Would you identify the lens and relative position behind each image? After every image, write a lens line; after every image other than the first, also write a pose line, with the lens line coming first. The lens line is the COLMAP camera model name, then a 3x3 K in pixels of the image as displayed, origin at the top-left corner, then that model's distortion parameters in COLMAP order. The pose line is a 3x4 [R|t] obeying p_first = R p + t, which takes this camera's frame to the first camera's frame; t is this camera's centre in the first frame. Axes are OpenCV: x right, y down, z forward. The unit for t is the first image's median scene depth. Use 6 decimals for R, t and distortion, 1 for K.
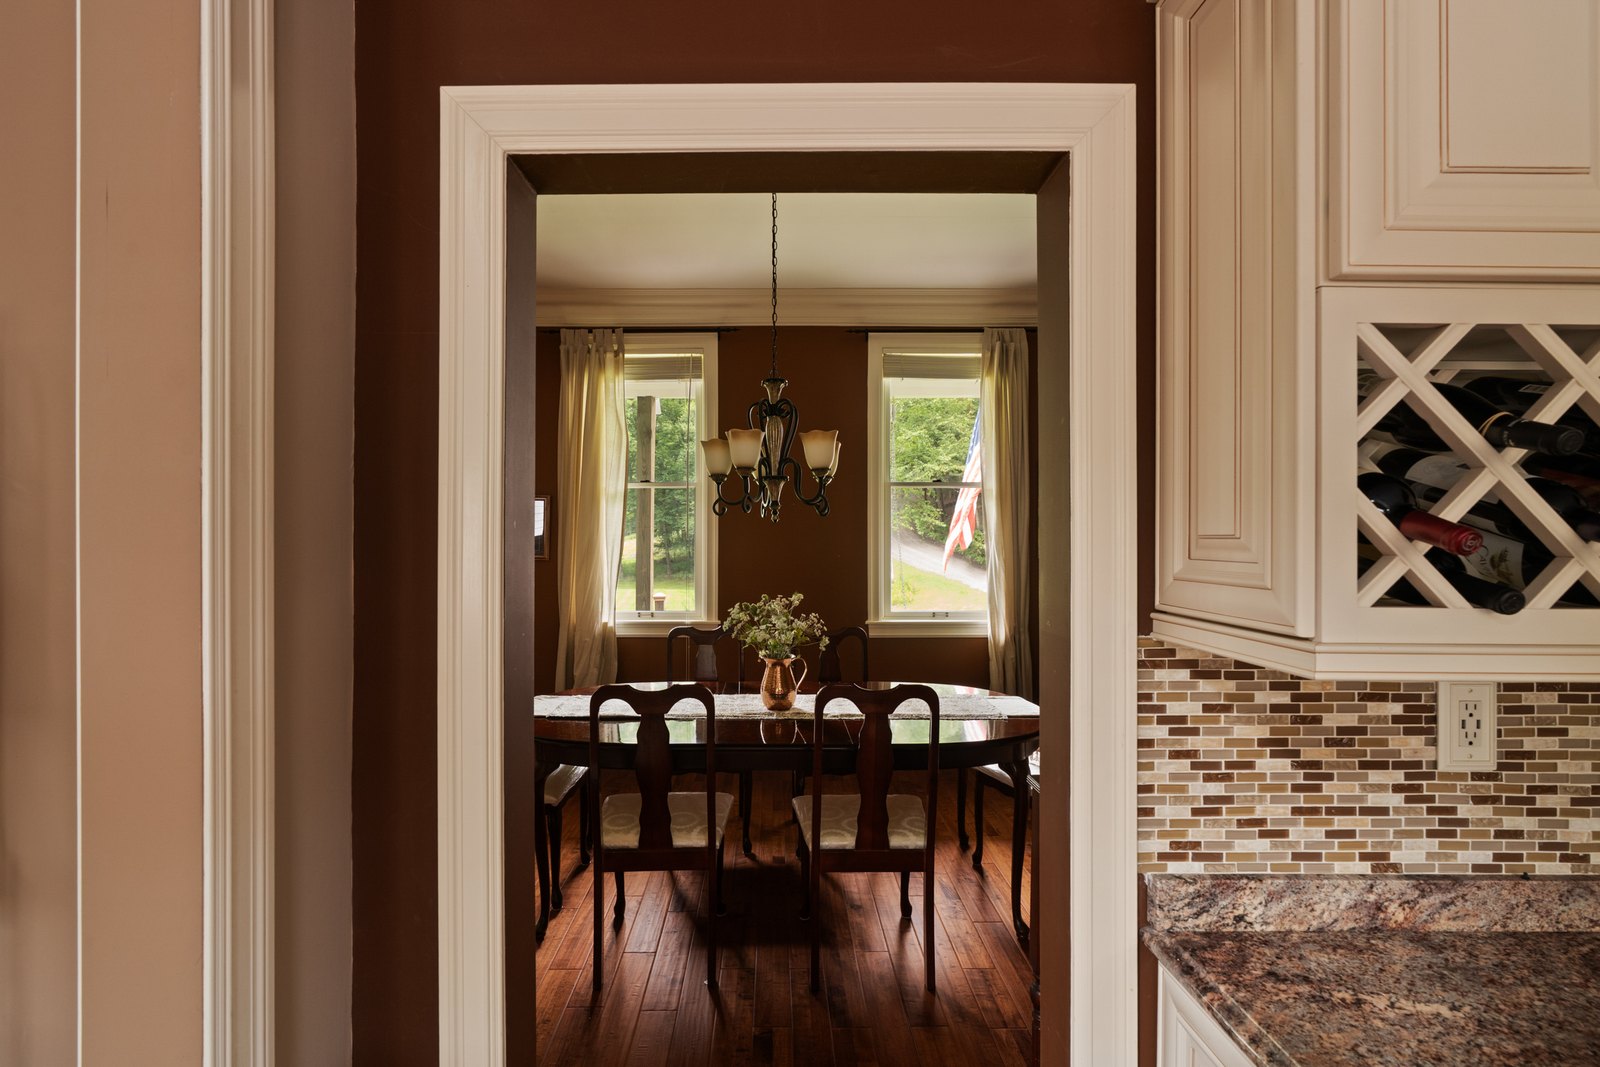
lens RADIAL K [[706.8, 0, 793.1], [0, 706.8, 536.9], [0, 0, 1]] dist [-0.003147, 0.000030]
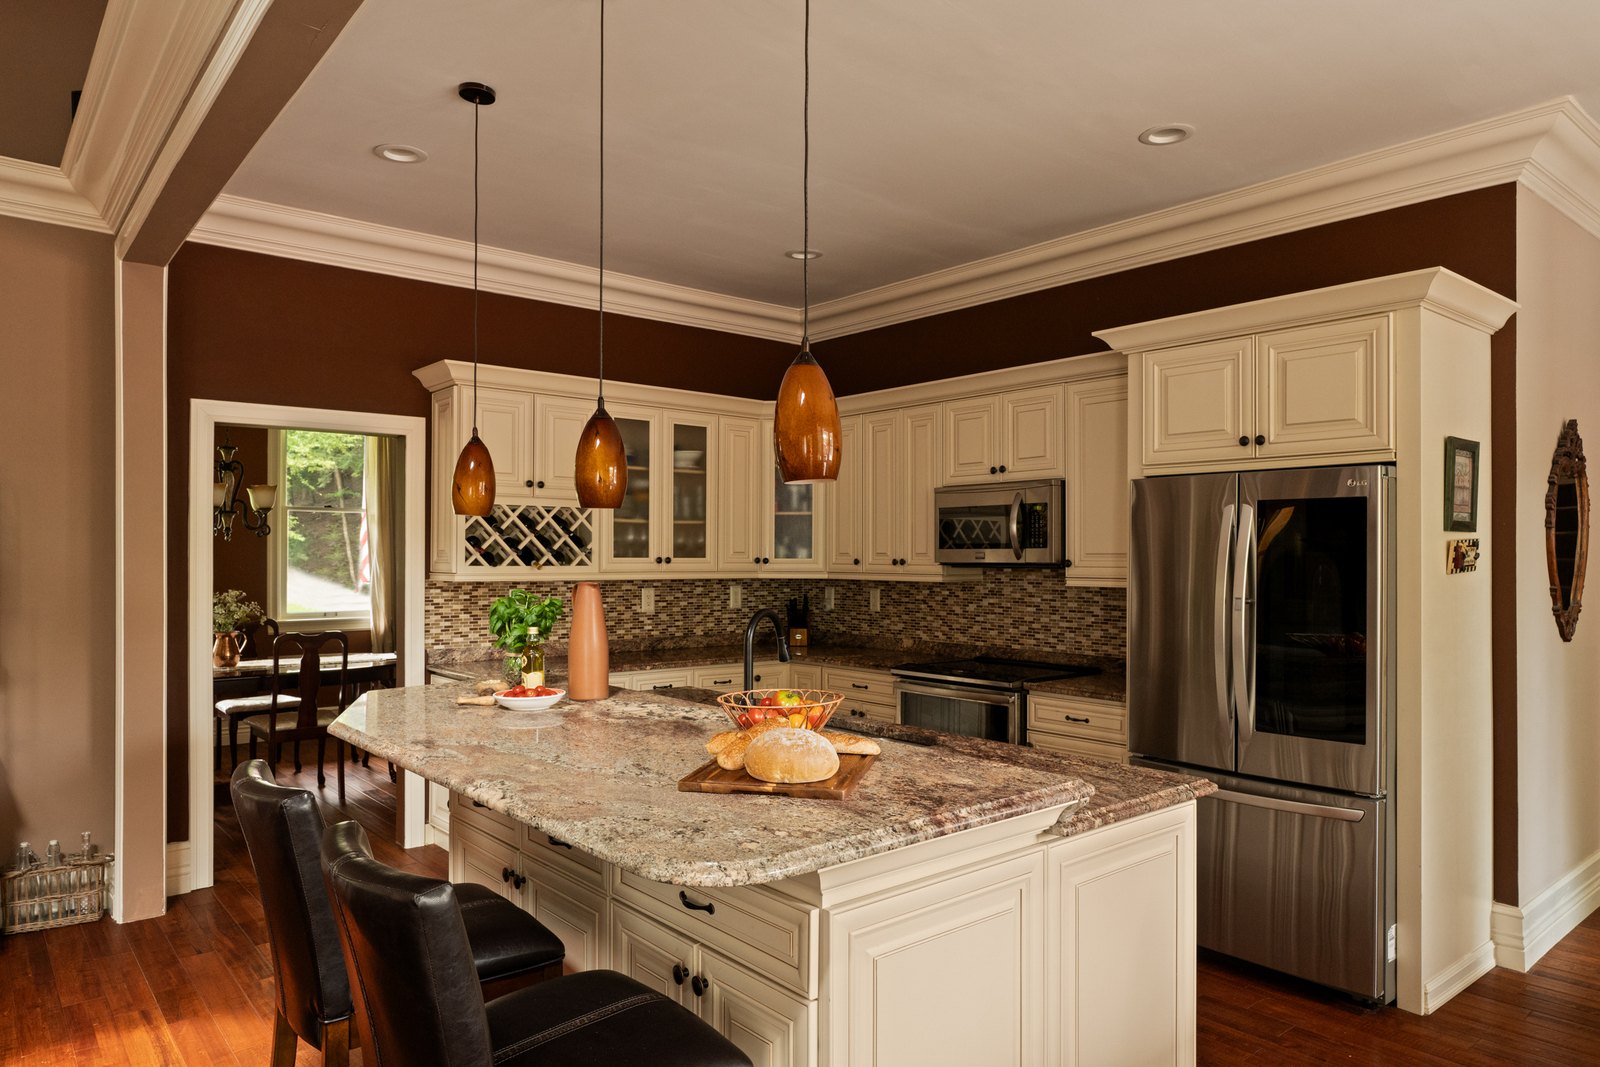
lens RADIAL K [[1018.5, 0, 799.8], [0, 1018.5, 548.7], [0, 0, 1]] dist [-0.008991, 0.000101]
pose [[0.777713, 0.005063, 0.628599, -1.190460], [-0.001772, 0.999981, -0.005862, 0.016619], [-0.628617, 0.003445, 0.777707, -3.947755]]
